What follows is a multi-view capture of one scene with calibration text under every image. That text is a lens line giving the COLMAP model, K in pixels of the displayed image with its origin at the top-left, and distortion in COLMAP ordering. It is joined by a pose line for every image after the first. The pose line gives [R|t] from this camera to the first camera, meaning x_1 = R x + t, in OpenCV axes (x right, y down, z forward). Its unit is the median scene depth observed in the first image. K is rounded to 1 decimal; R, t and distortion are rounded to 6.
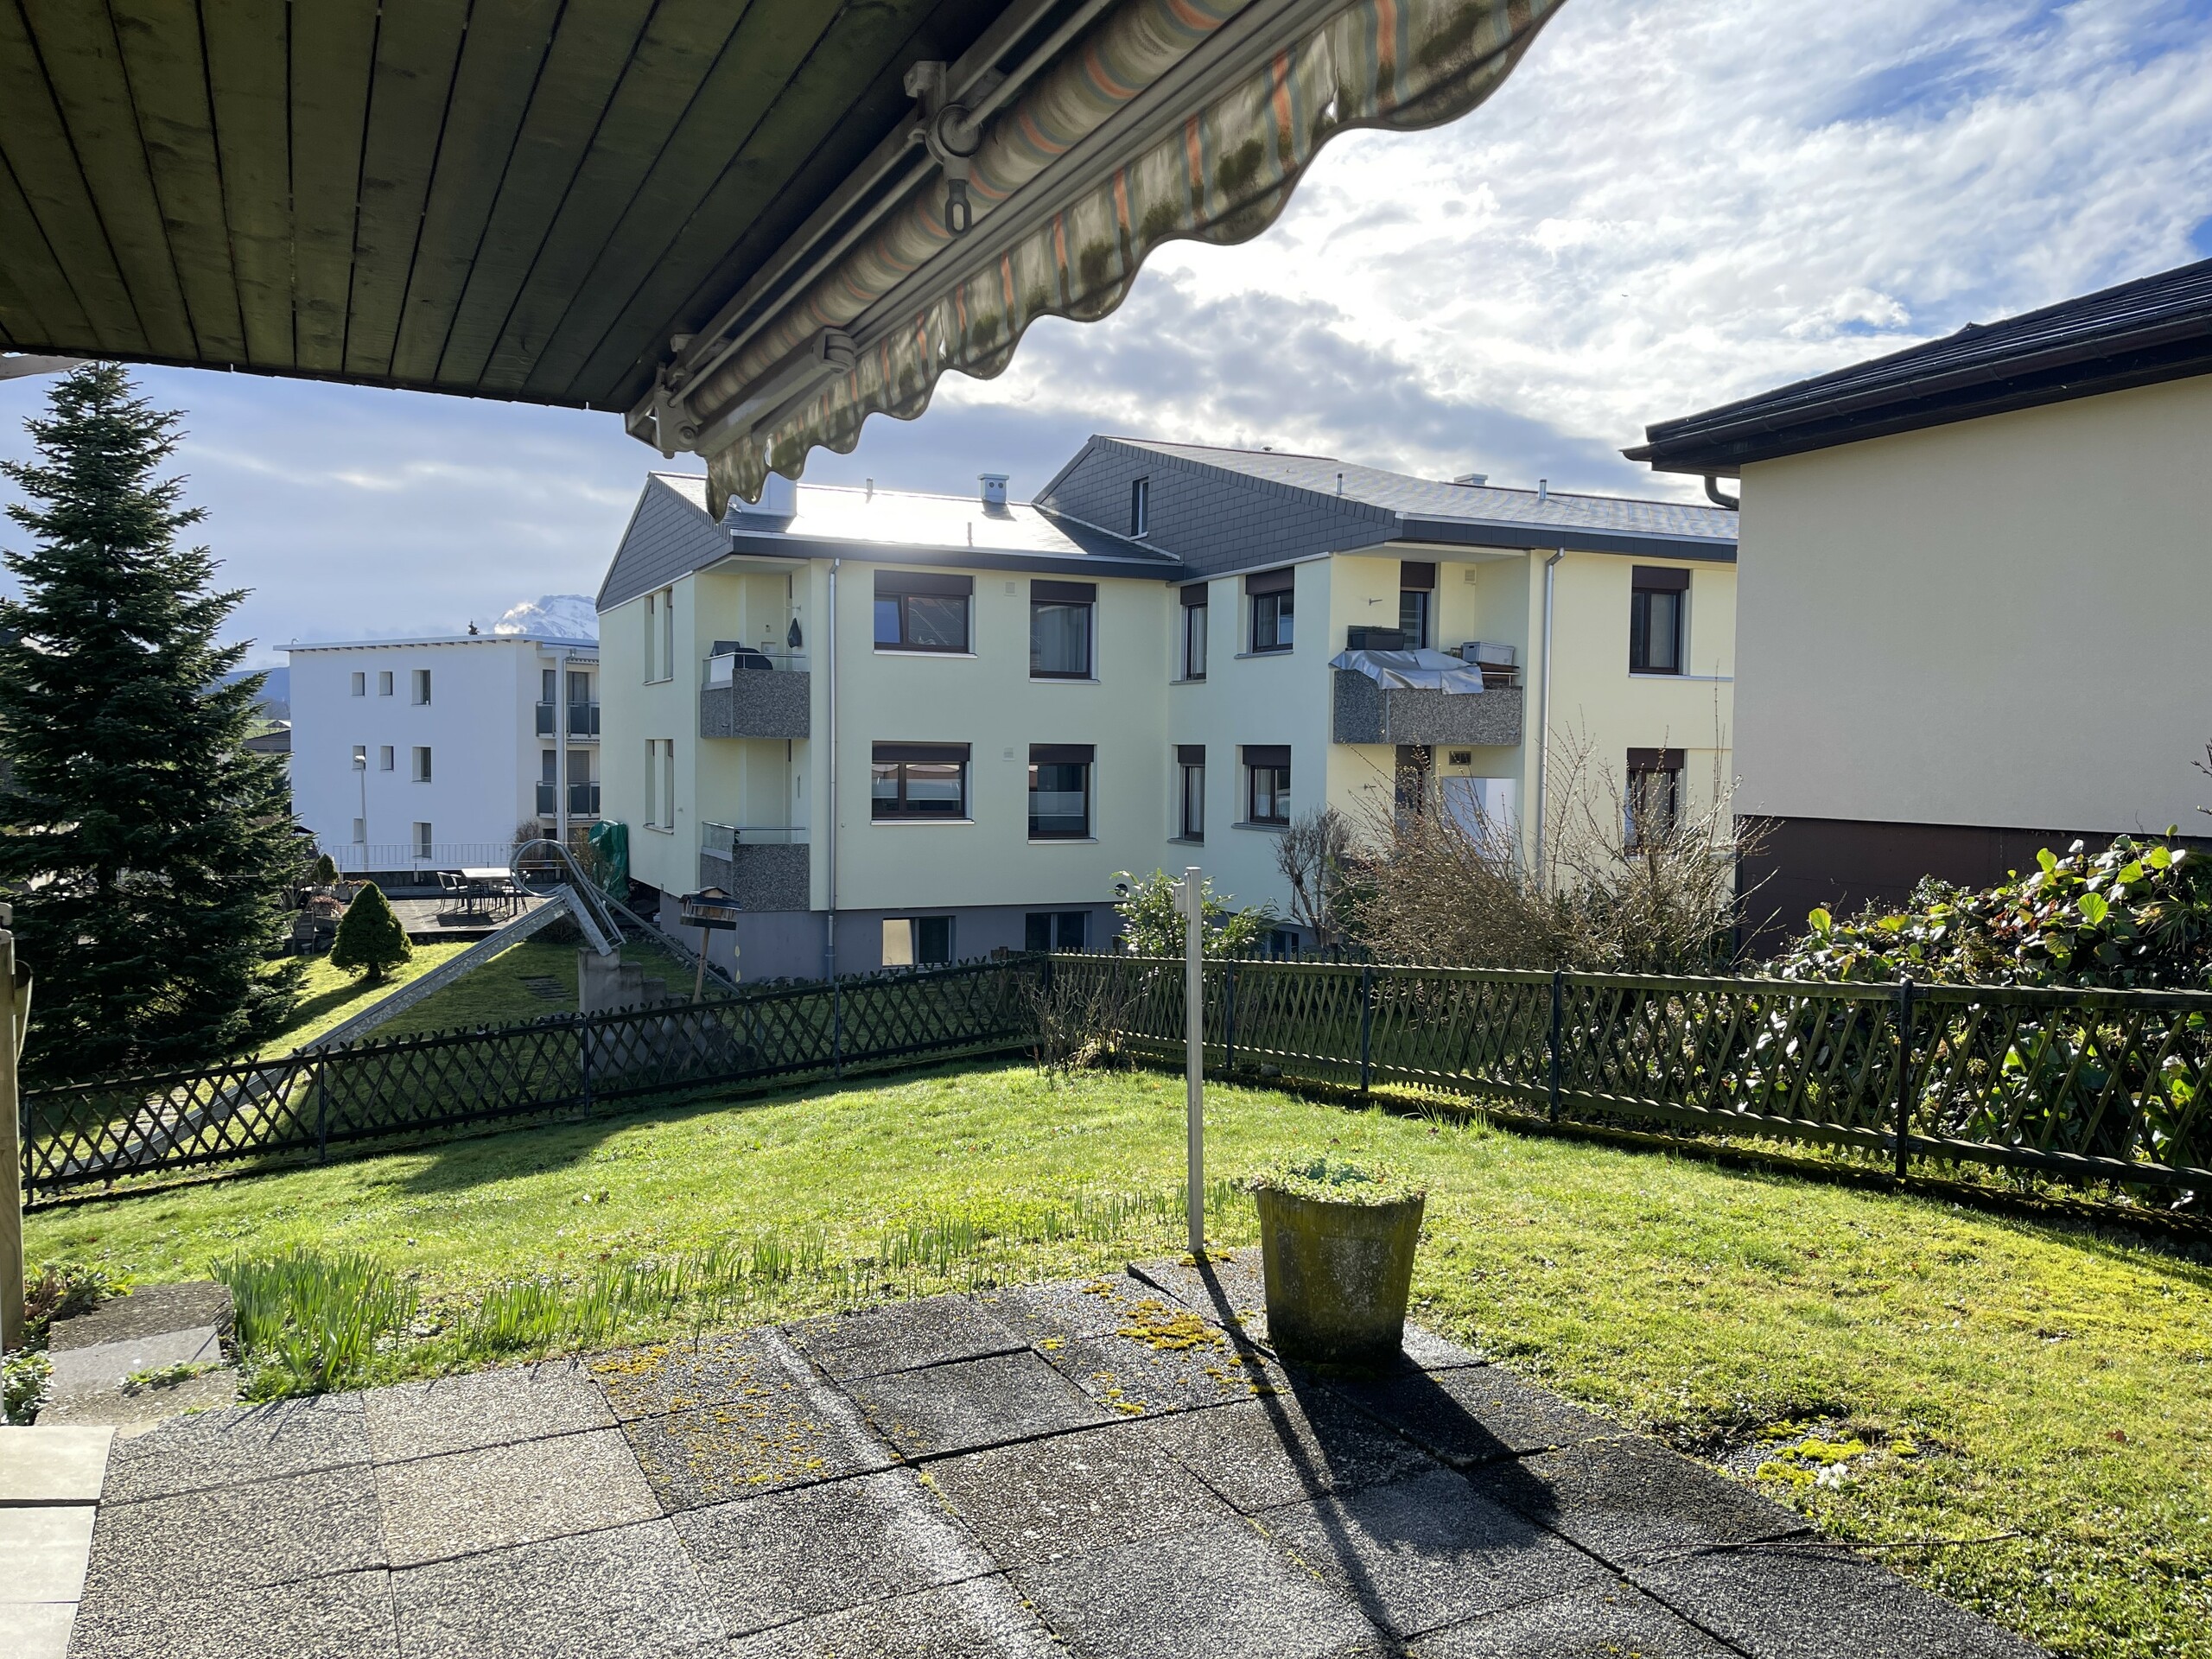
lens RADIAL K [[1653.4, 0, 1104.5], [0, 1653.4, 834.6], [0, 0, 1]] dist [0.055554, -0.048585]
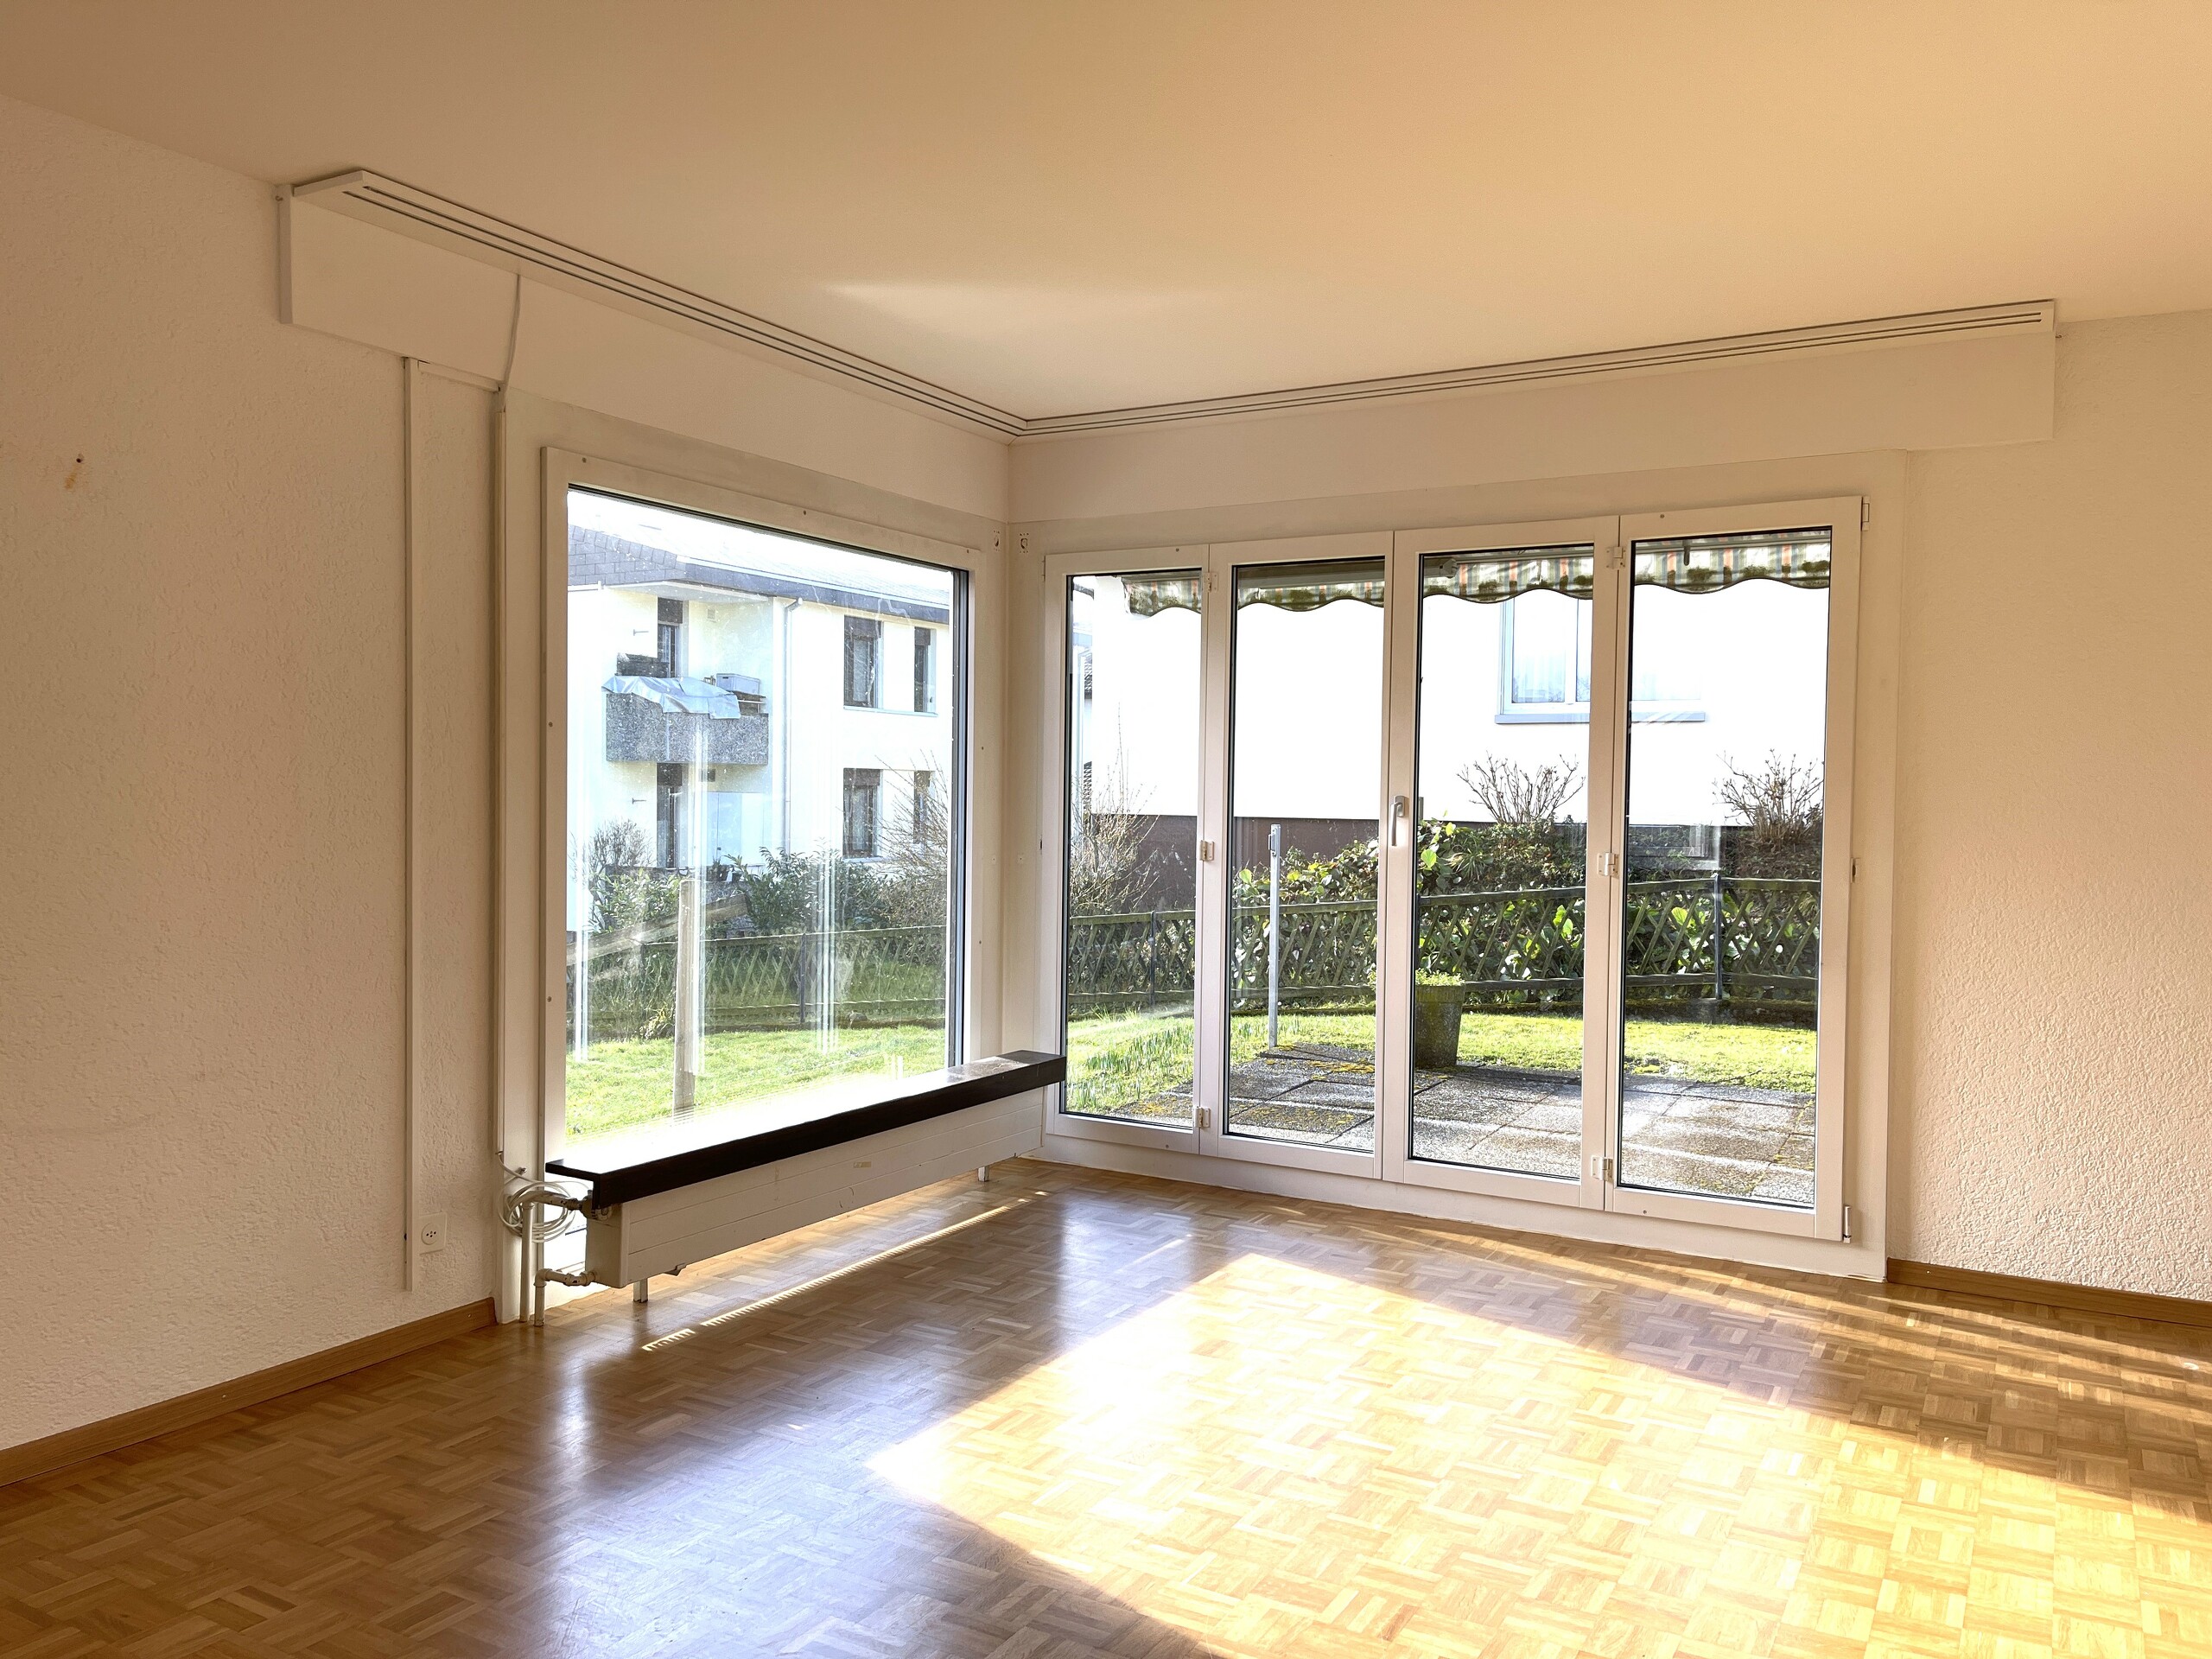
lens RADIAL K [[1653.4, 0, 1104.5], [0, 1653.4, 834.6], [0, 0, 1]] dist [0.055554, -0.048585]
pose [[0.802361, -0.016564, 0.596610, -0.248461], [0.025176, 0.999664, -0.006104, 0.007657], [-0.596308, 0.019918, 0.802508, -0.061308]]
